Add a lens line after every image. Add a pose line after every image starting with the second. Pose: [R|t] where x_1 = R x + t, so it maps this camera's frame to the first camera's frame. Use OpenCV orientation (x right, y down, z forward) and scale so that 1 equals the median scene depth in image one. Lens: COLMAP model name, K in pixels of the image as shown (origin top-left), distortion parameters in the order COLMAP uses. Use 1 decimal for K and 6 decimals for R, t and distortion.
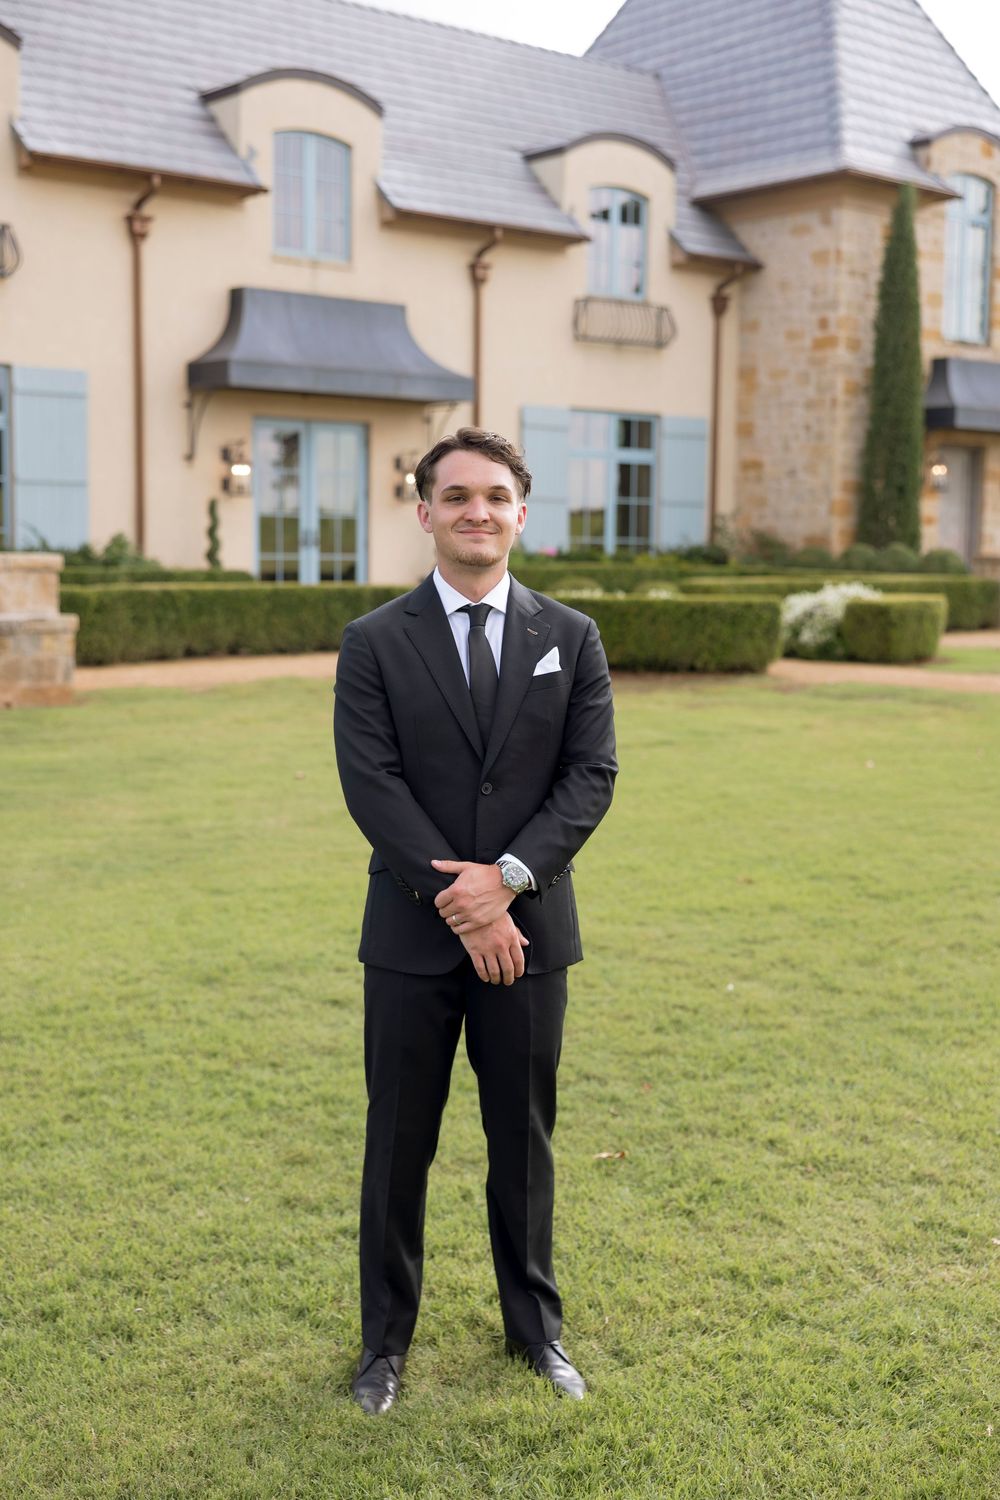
lens RADIAL K [[1966.8, 0, 491.3], [0, 1966.8, 750.7], [0, 0, 1]] dist [0.023105, 0.006854]
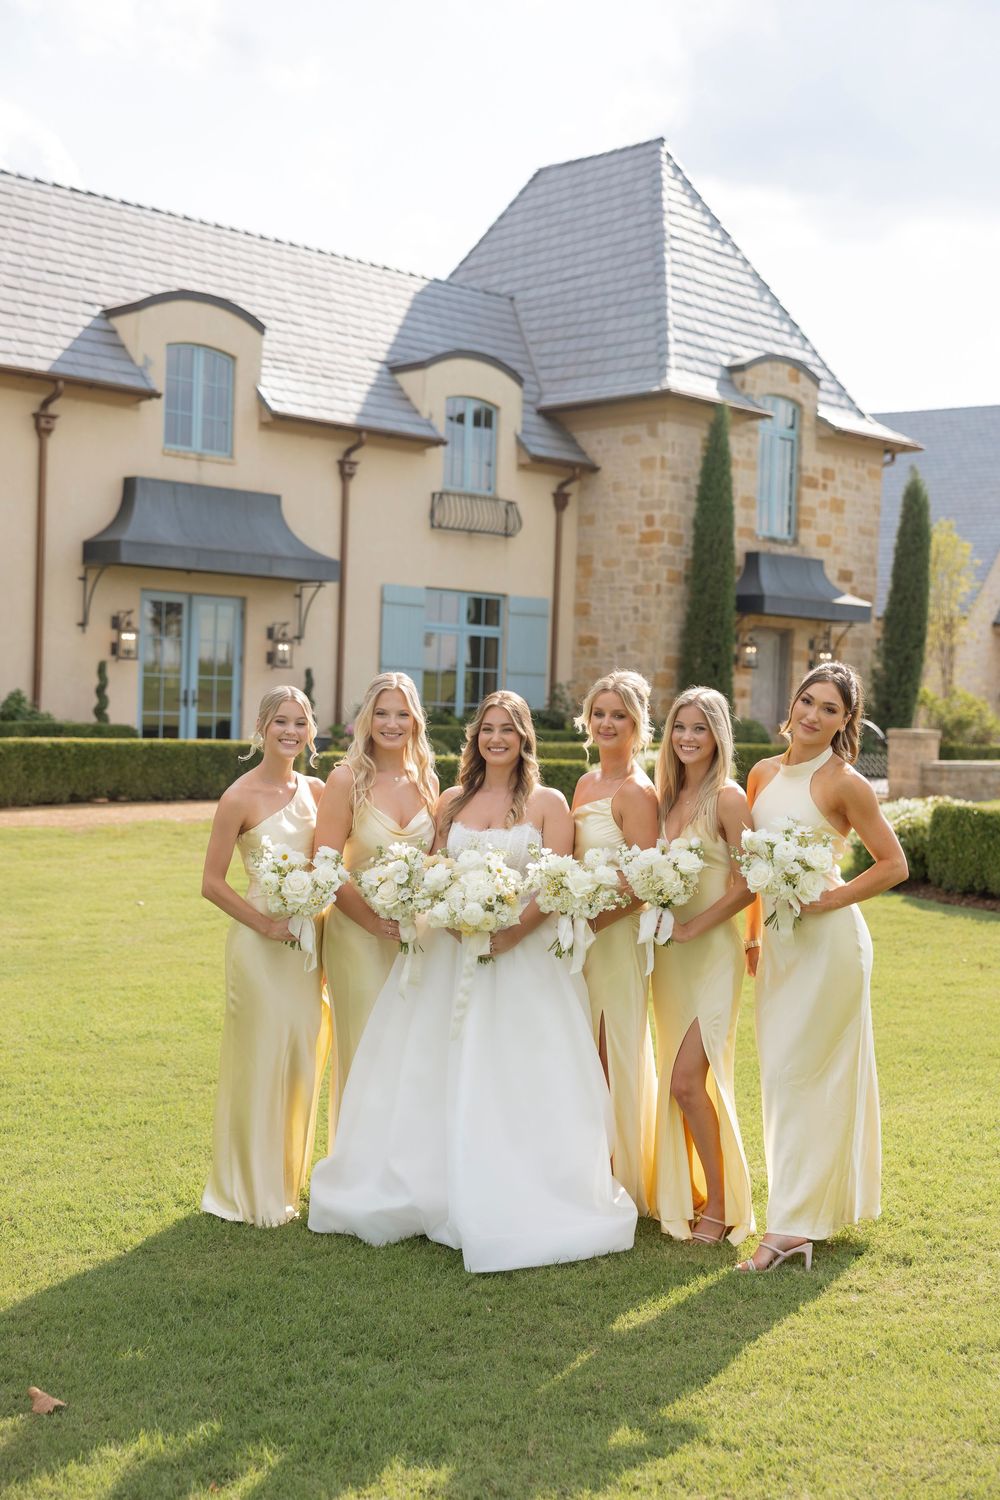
lens RADIAL K [[1873.5, 0, 499.7], [0, 1873.5, 750.5], [0, 0, 1]] dist [0.004881, 0.028598]
pose [[0.997615, 0.022392, 0.065293, 0.013677], [-0.017326, 0.996869, -0.077148, 0.001615], [-0.066816, 0.075832, 0.994879, -0.065141]]
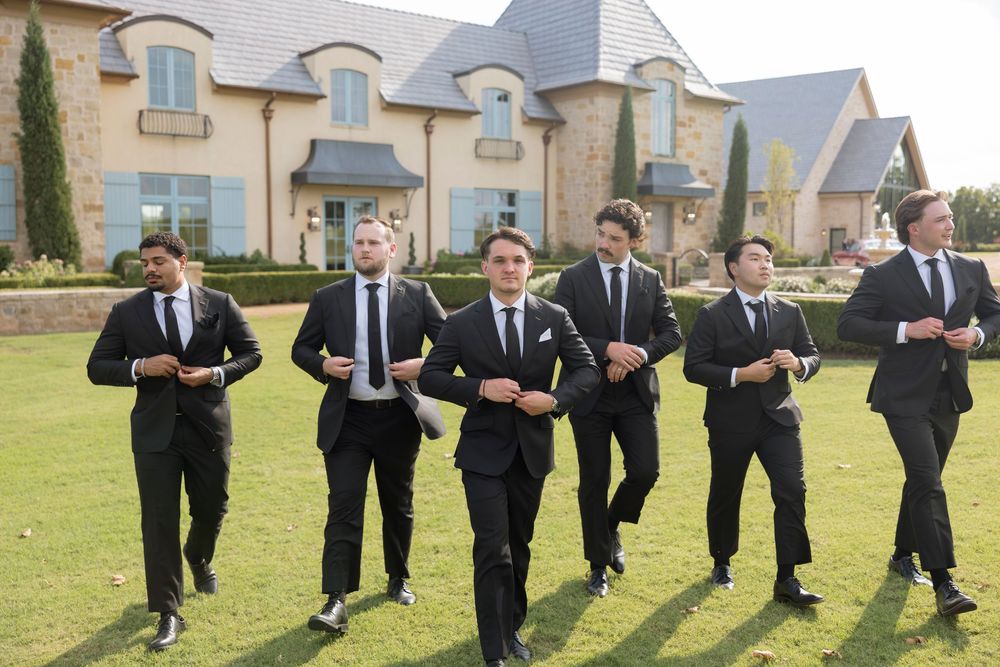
lens RADIAL K [[1002.5, 0, 500.0], [0, 1002.5, 333.5], [0, 0, 1]] dist [-0.007823, 0.024157]
pose [[0.999747, -0.007853, -0.021056, 0.088331], [0.007566, 0.999877, -0.013705, 0.004140], [0.021161, 0.013542, 0.999684, -0.116350]]
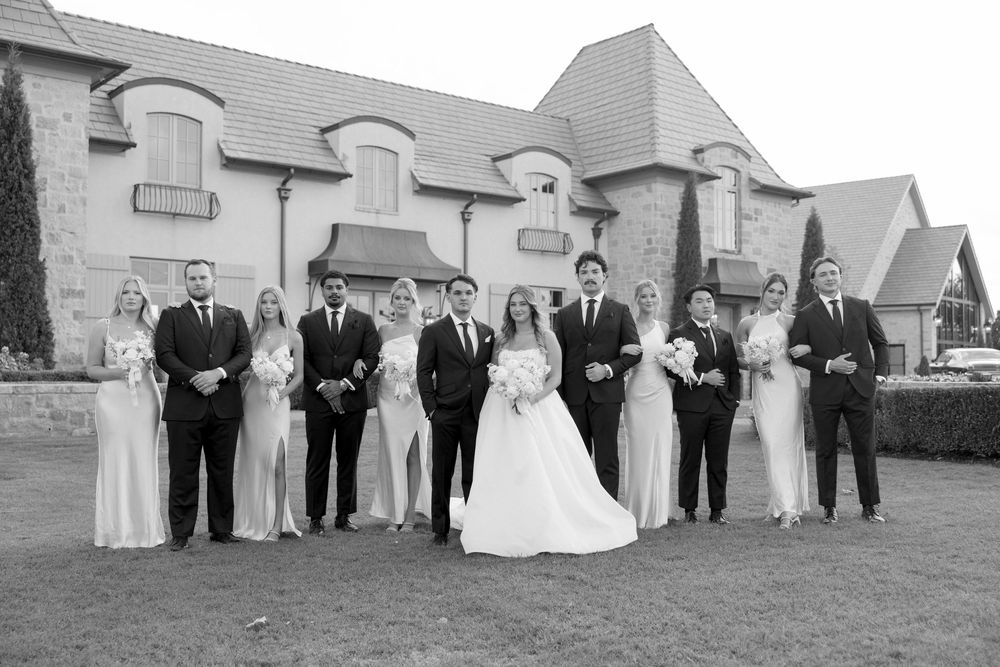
lens RADIAL K [[1046.7, 0, 505.0], [0, 1046.7, 330.1], [0, 0, 1]] dist [-0.005264, 0.034224]
pose [[0.999667, -0.007318, -0.024727, 0.052114], [0.003791, 0.990171, -0.139809, 0.011720], [0.025507, 0.139669, 0.989870, -0.004587]]
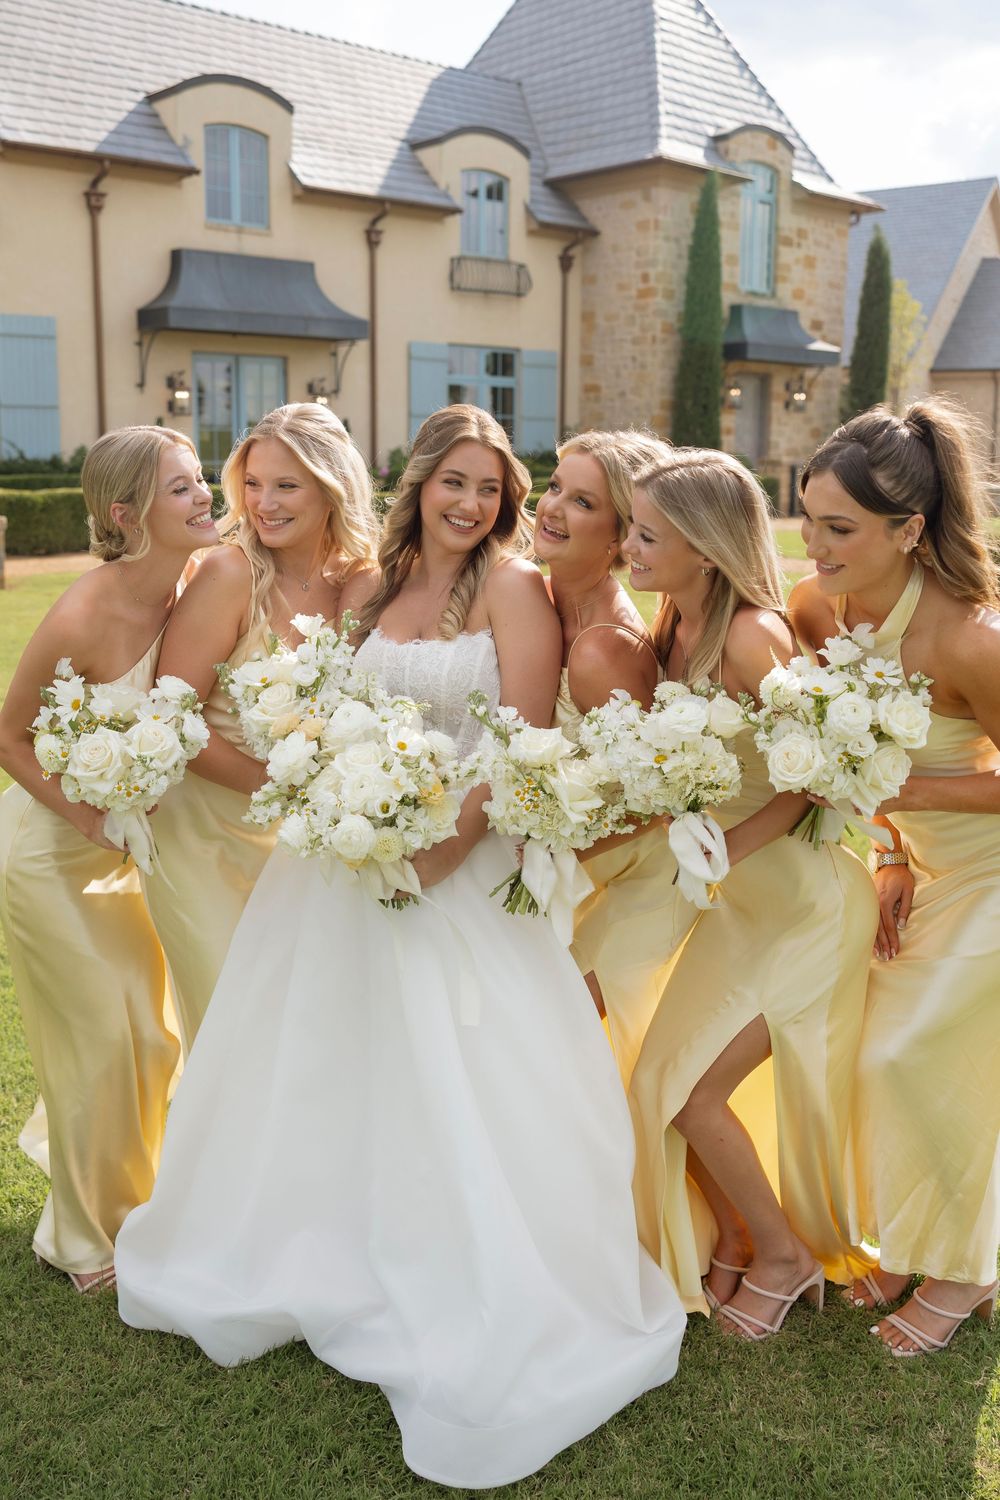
lens RADIAL K [[1443.9, 0, 472.9], [0, 1443.9, 713.0], [0, 0, 1]] dist [-0.072445, 0.080717]
pose [[0.999571, -0.010025, 0.027533, 0.027096], [0.007846, 0.996911, 0.078152, -0.007234], [-0.028232, -0.077902, 0.996561, 0.046324]]
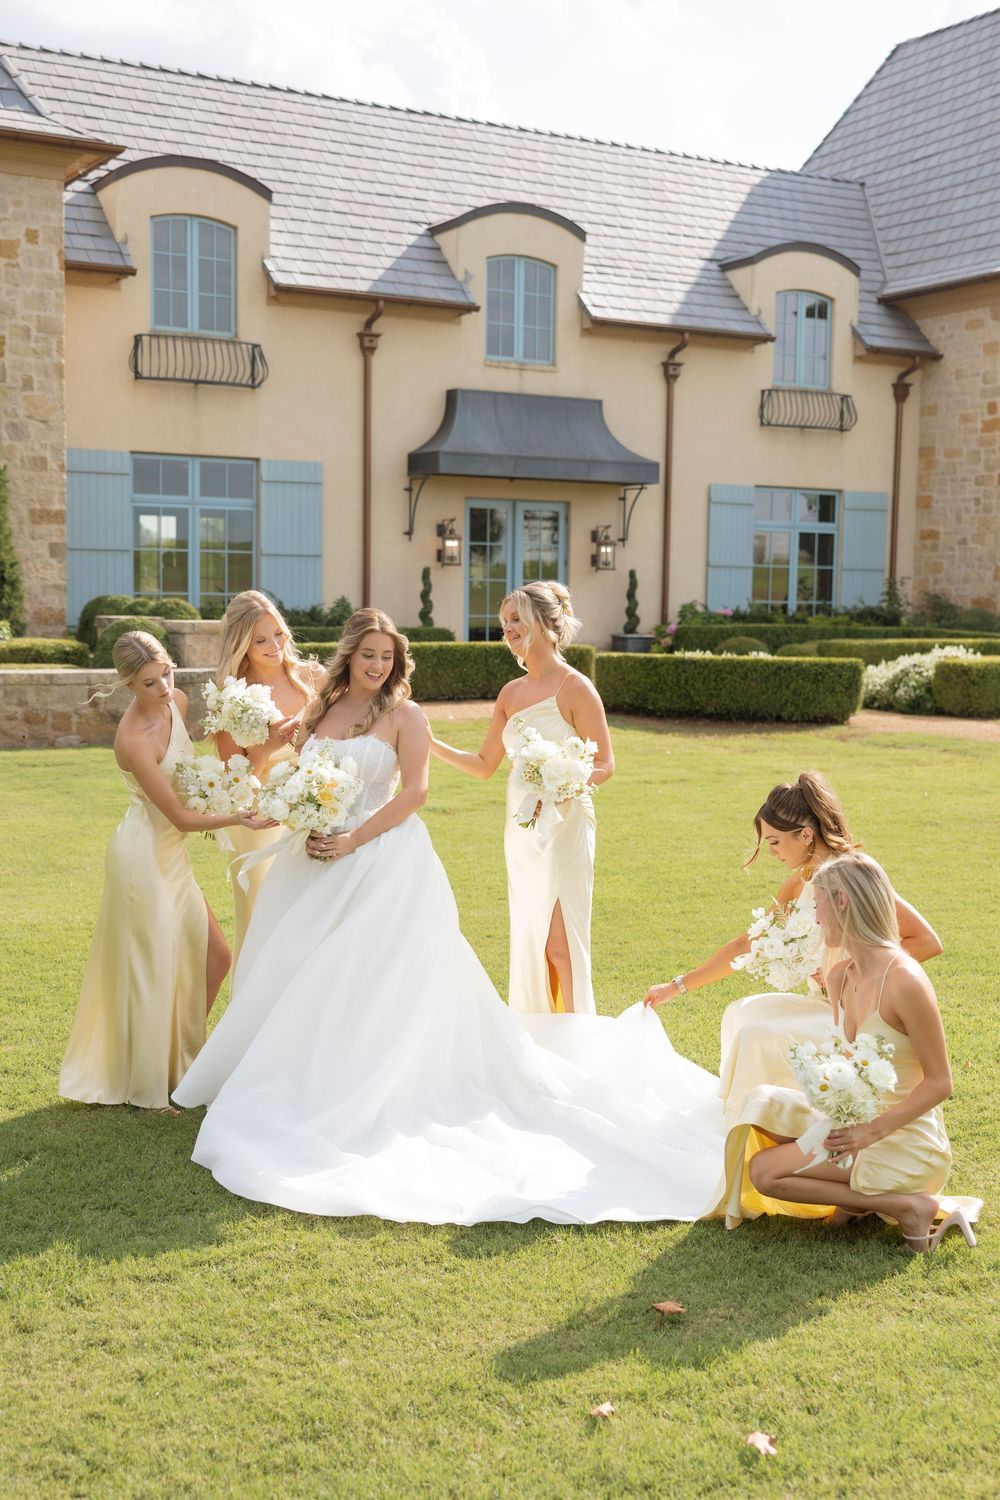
lens RADIAL K [[1820.9, 0, 470.0], [0, 1820.9, 792.0], [0, 0, 1]] dist [-0.000299, 0.022310]
pose [[0.982274, 0.024689, -0.185818, 0.075456], [-0.023797, 0.999692, 0.007033, -0.000616], [0.185935, -0.002486, 0.982559, -0.063756]]
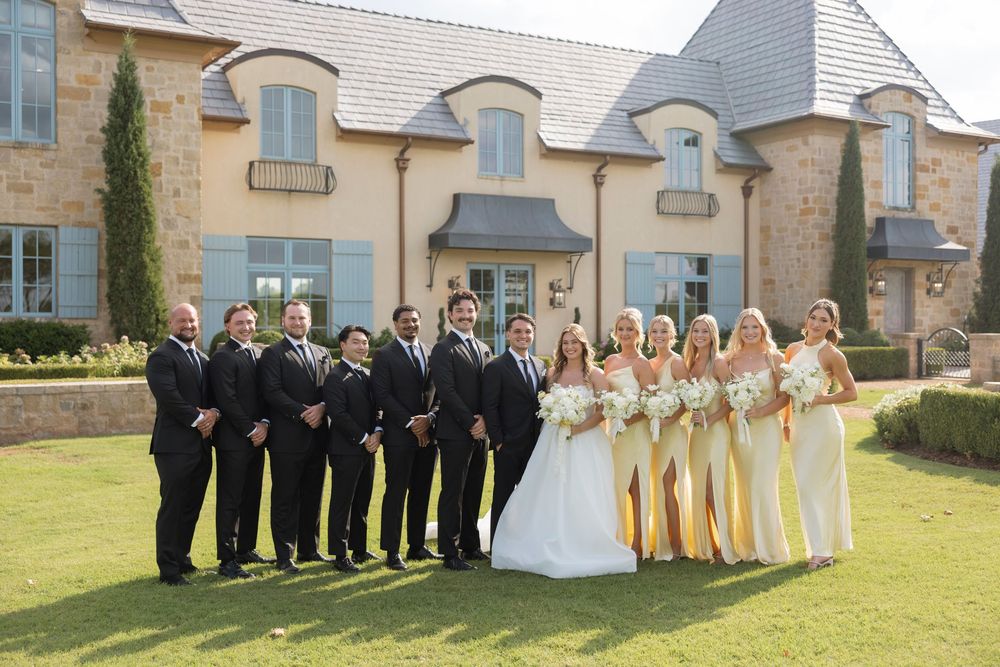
lens RADIAL K [[1169.0, 0, 500.0], [0, 1169.0, 333.5], [0, 0, 1]] dist [-0.005079, 0.036495]
pose [[0.984900, -0.010208, -0.172822, 0.080352], [-0.006201, 0.995540, -0.094141, -0.002597], [0.173012, 0.093791, 0.980444, -0.040393]]
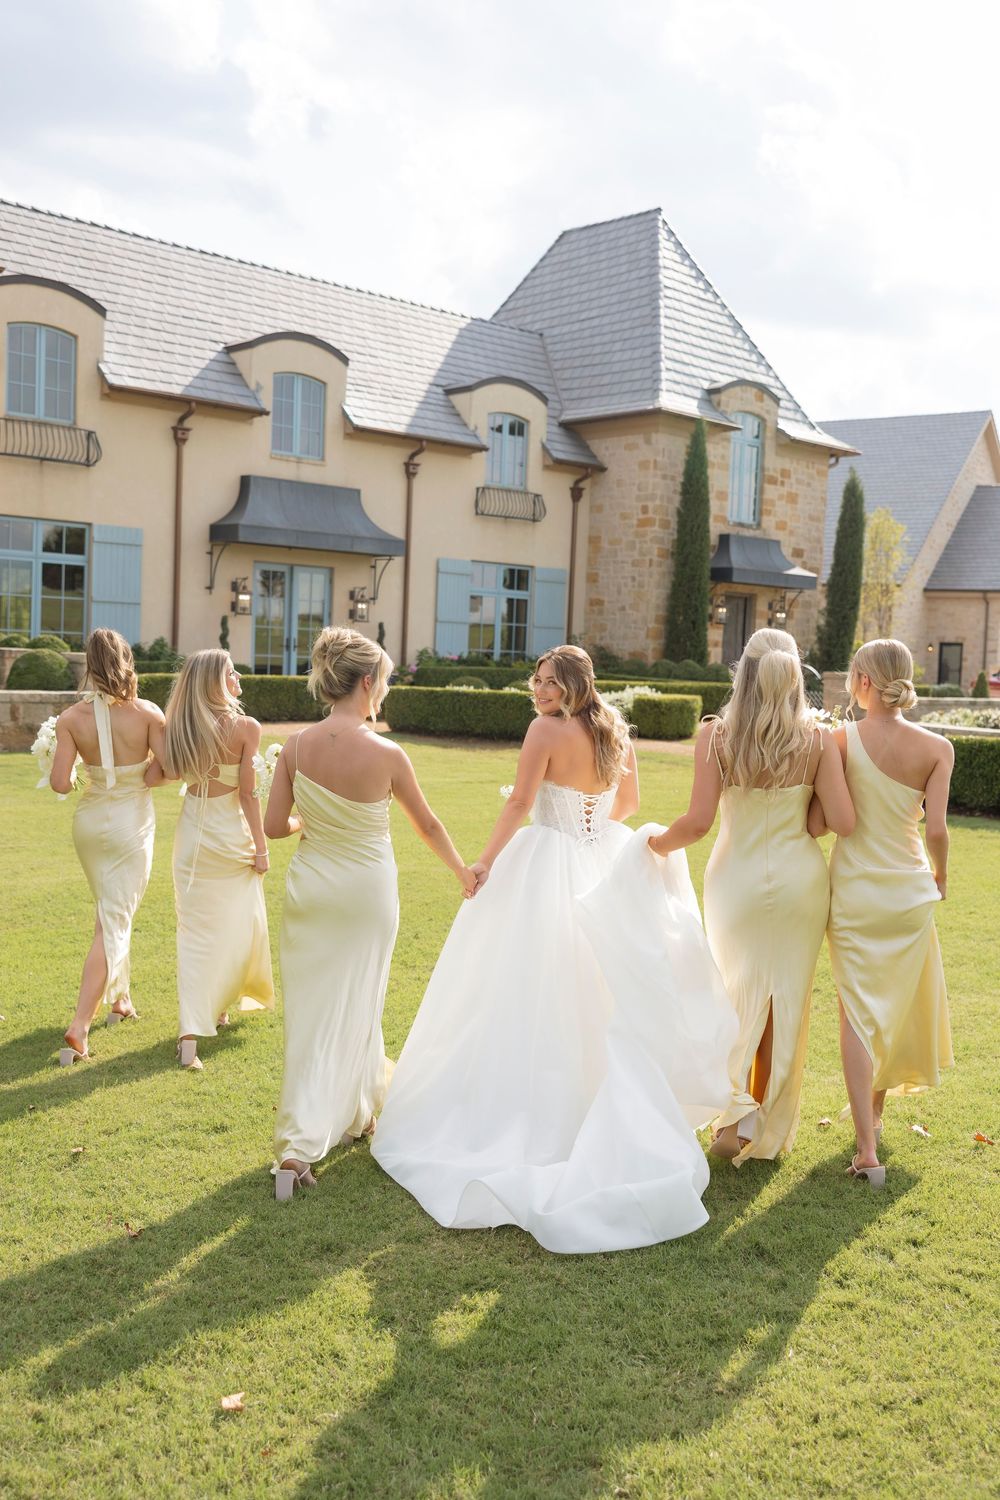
lens RADIAL K [[1498.0, 0, 508.1], [0, 1498.0, 745.4], [0, 0, 1]] dist [0.006466, 0.006693]
pose [[0.998523, 0.028040, 0.046538, 0.018484], [-0.026271, 0.998925, -0.038204, 0.006092], [-0.047559, 0.036925, 0.998186, -0.112541]]
